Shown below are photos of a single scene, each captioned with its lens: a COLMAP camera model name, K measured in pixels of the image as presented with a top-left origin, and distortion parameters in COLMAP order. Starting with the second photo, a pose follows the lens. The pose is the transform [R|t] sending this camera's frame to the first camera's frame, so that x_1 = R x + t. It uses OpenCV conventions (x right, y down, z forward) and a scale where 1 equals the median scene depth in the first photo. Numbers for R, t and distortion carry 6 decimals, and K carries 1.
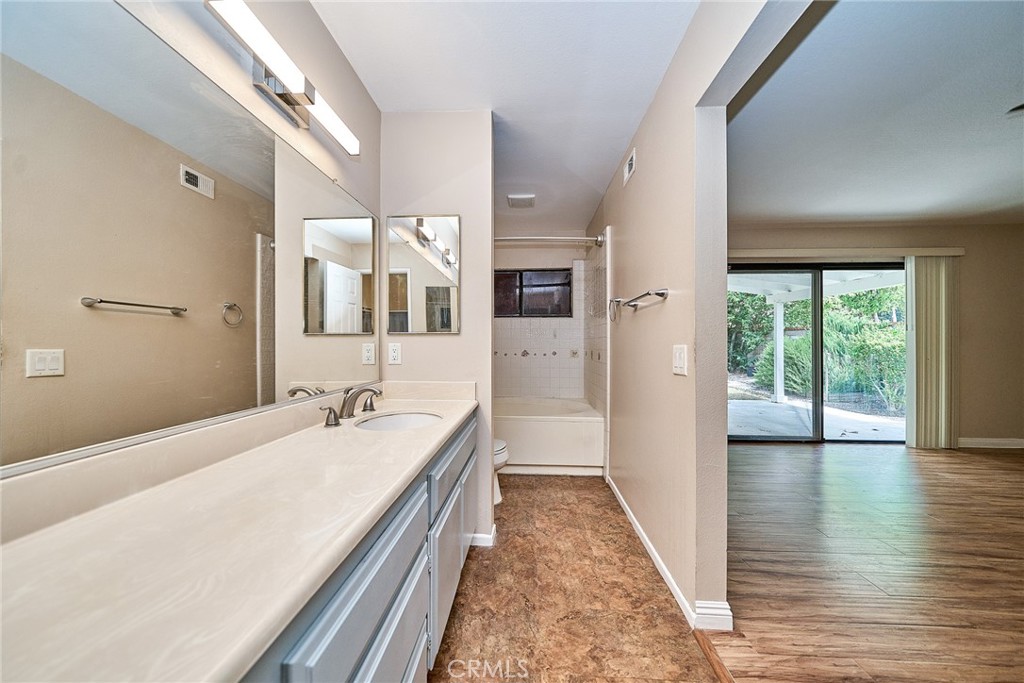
lens RADIAL K [[348.2, 0, 510.6], [0, 348.2, 344.4], [0, 0, 1]] dist [0.000438, -0.000070]
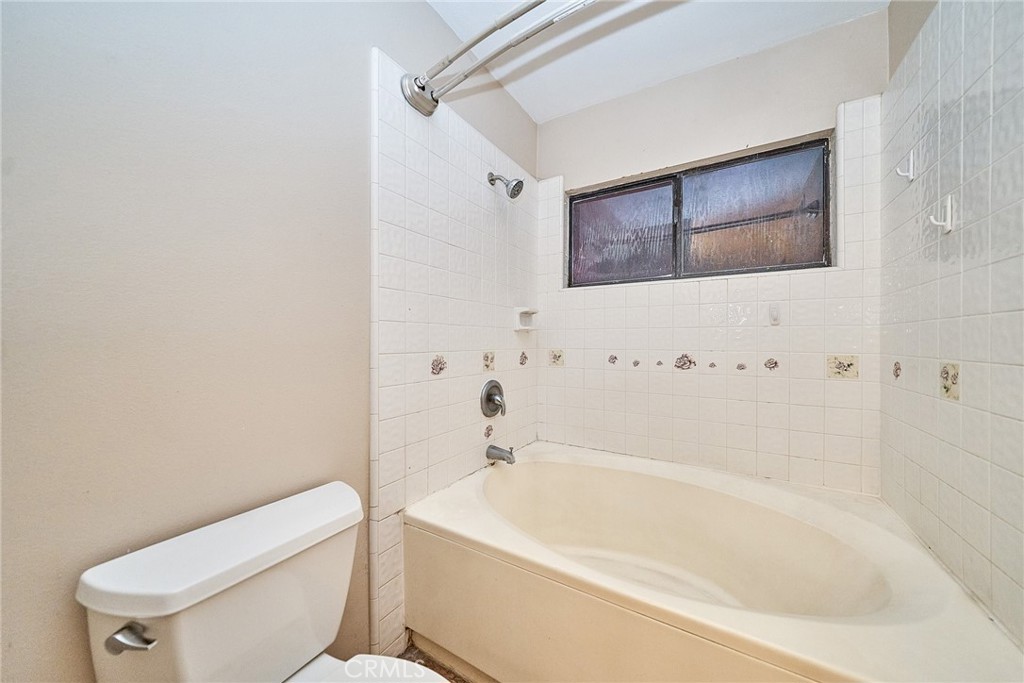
lens RADIAL K [[348.2, 0, 510.6], [0, 348.2, 344.4], [0, 0, 1]] dist [0.000438, -0.000070]
pose [[0.835115, 0.002290, -0.550071, 0.096120], [-0.012930, 0.999797, -0.015468, 0.013532], [0.549924, 0.020030, 0.834975, 0.517129]]
